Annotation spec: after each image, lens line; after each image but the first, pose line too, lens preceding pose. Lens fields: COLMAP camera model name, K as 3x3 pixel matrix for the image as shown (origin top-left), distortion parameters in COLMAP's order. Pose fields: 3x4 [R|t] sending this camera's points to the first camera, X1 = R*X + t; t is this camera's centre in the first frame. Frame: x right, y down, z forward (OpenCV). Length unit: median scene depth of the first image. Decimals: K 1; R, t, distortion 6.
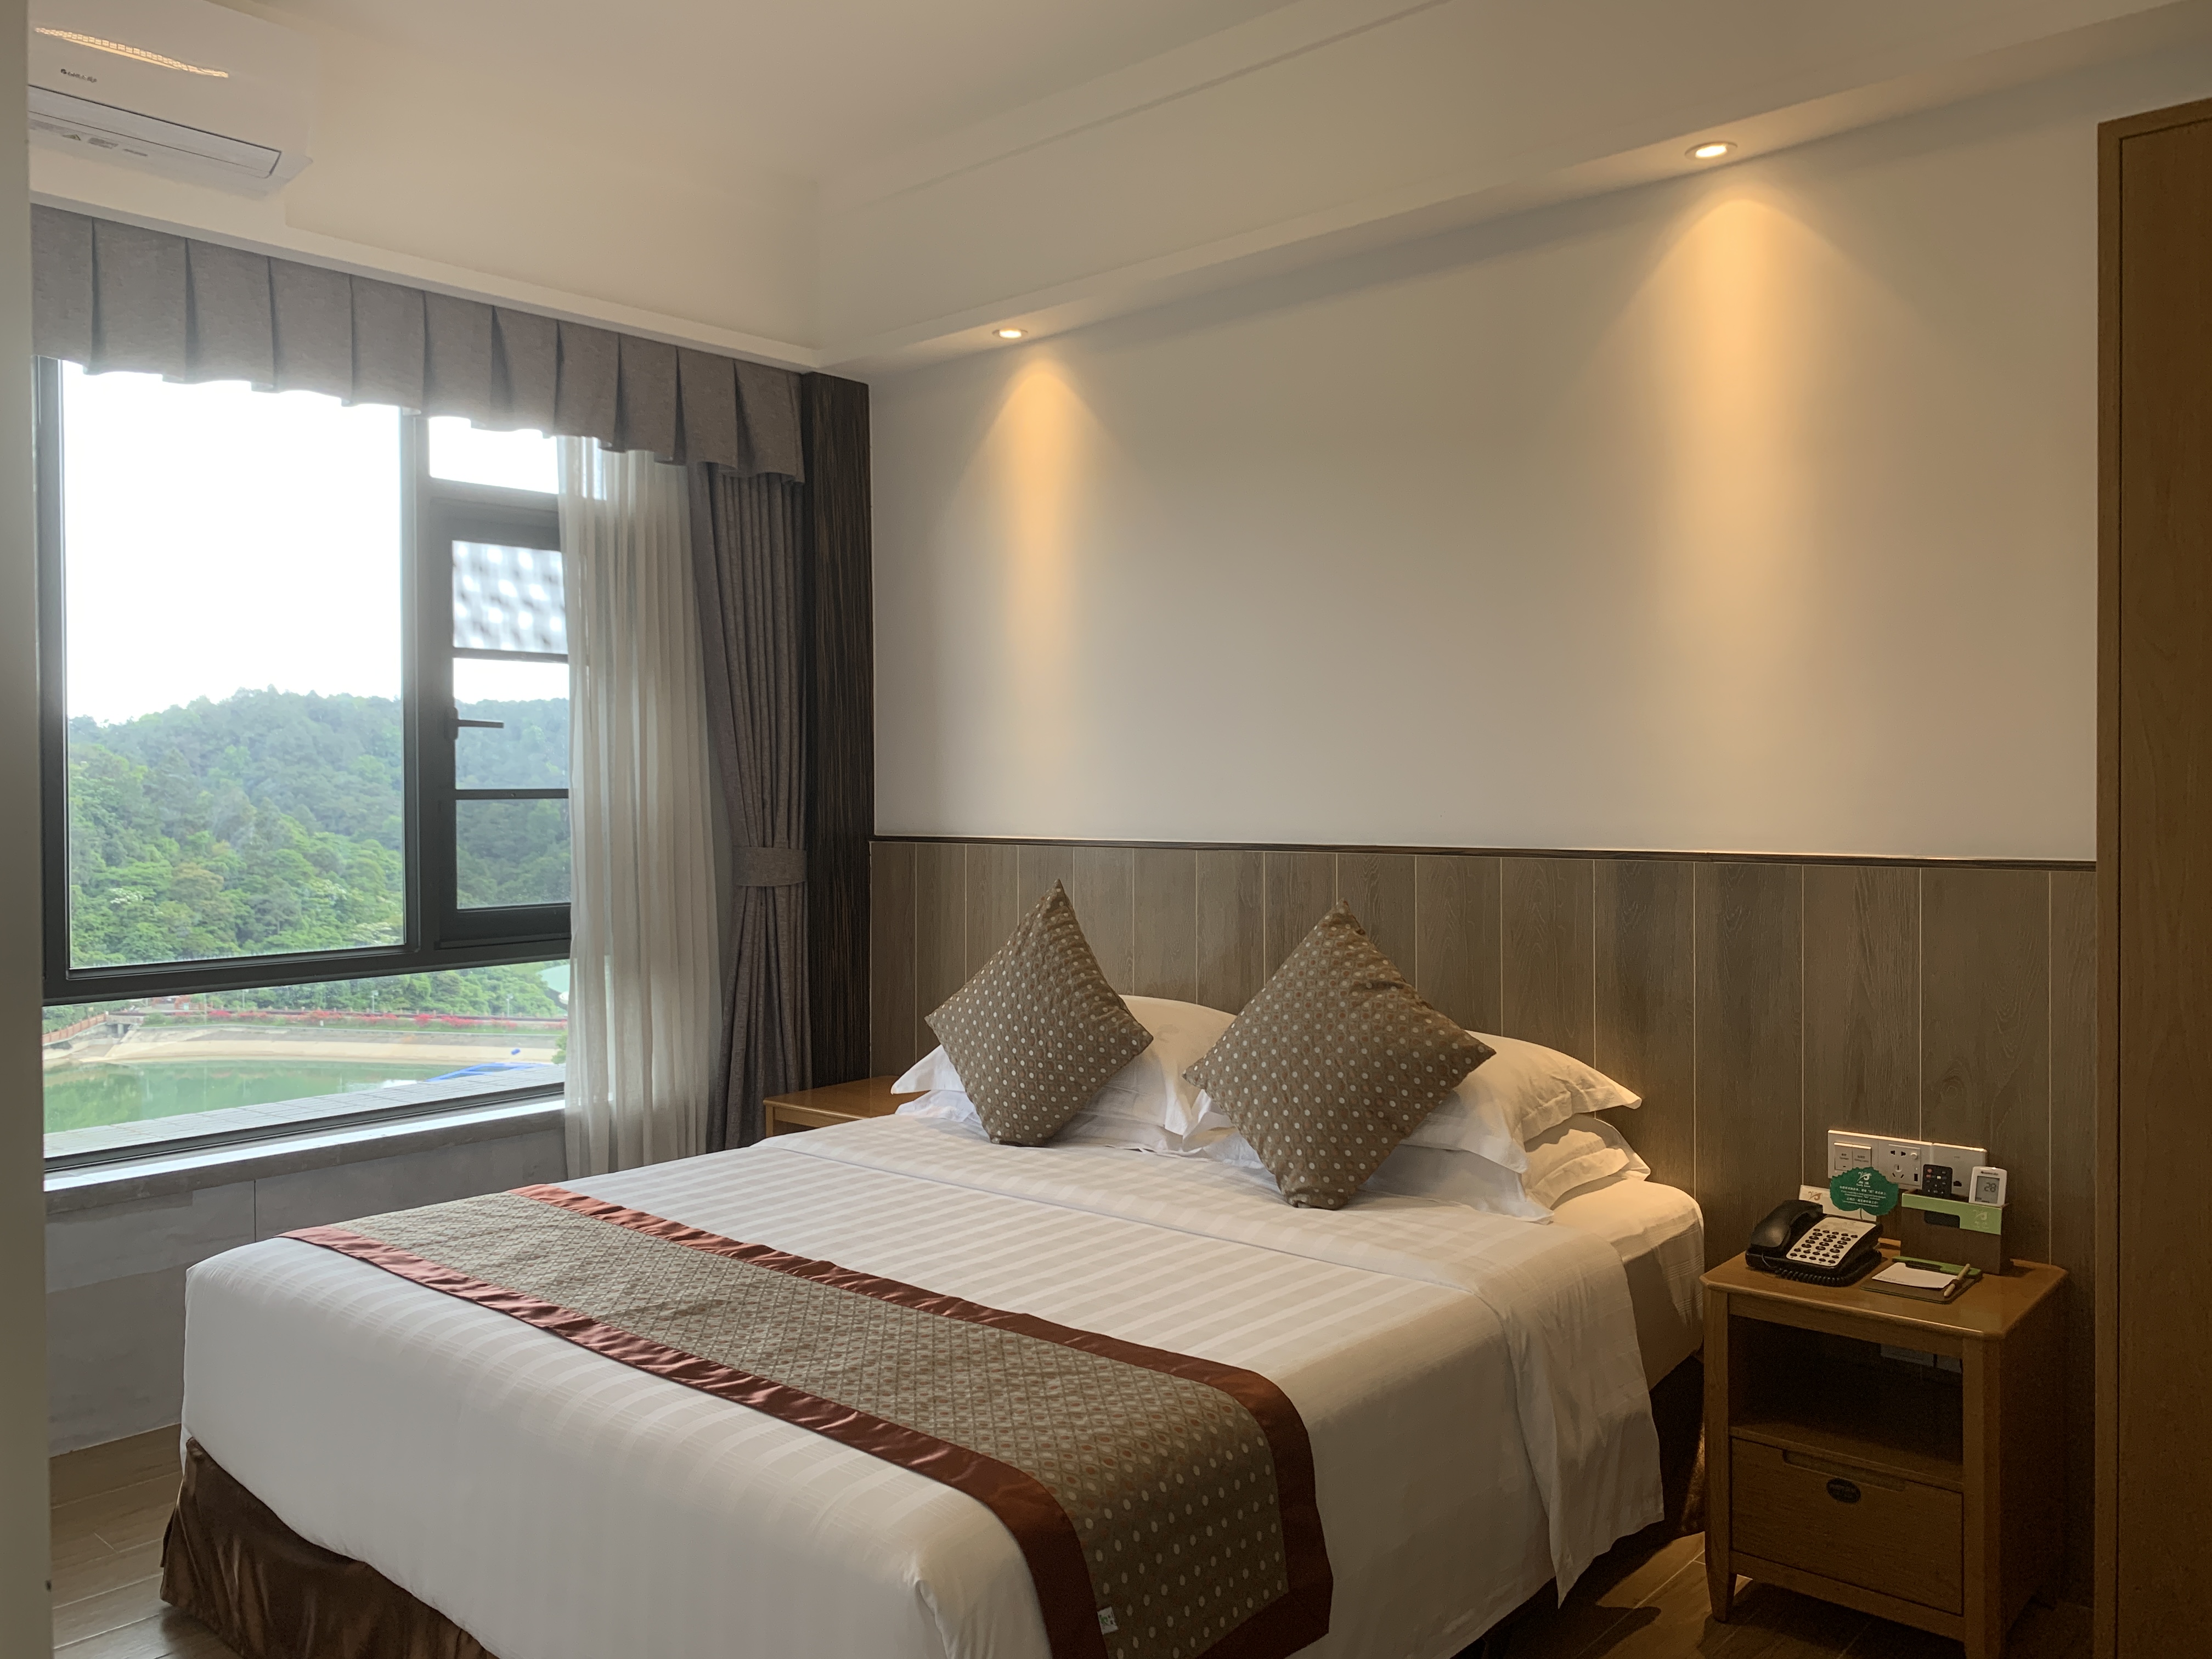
lens RADIAL K [[1644.6, 0, 1113.8], [0, 1644.6, 799.3], [0, 0, 1]] dist [0.150906, -0.370852]
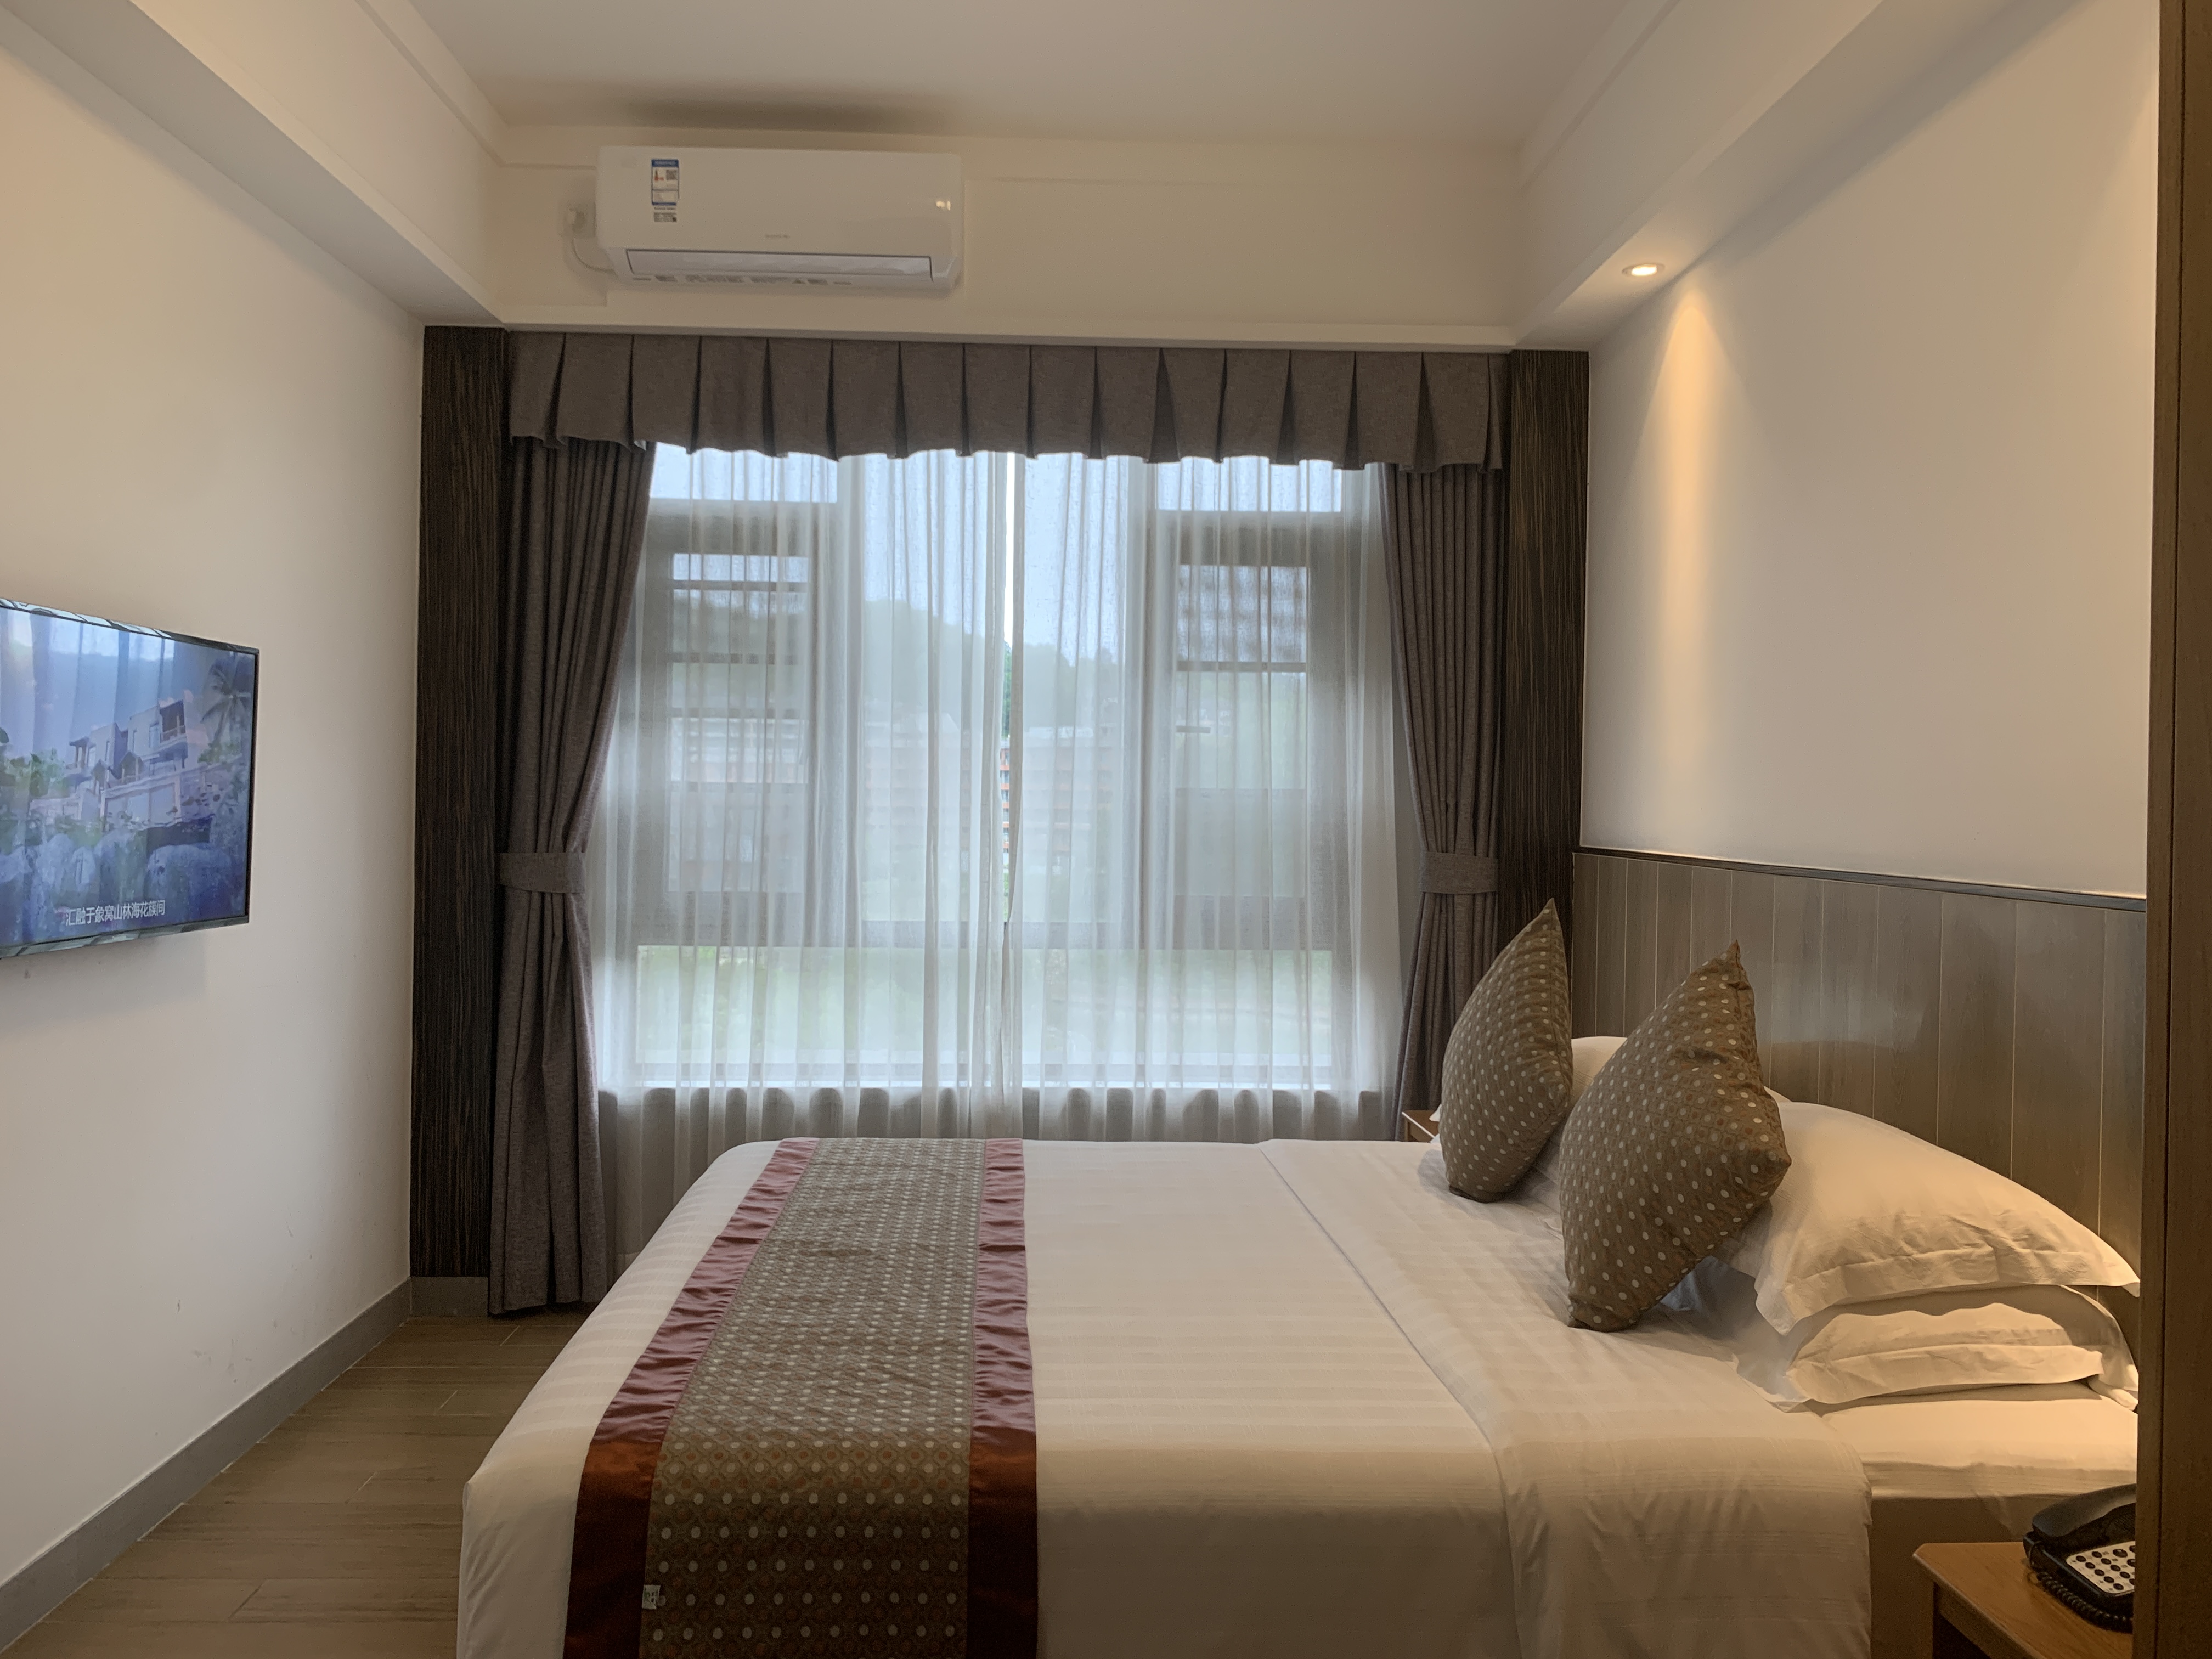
lens RADIAL K [[1664.5, 0, 1097.3], [0, 1664.5, 798.0], [0, 0, 1]] dist [0.002596, -0.001856]
pose [[0.703151, 0.015800, -0.710865, 0.497635], [-0.021464, 0.999769, 0.000990, 0.000355], [0.710716, 0.014562, 0.703328, 0.263275]]
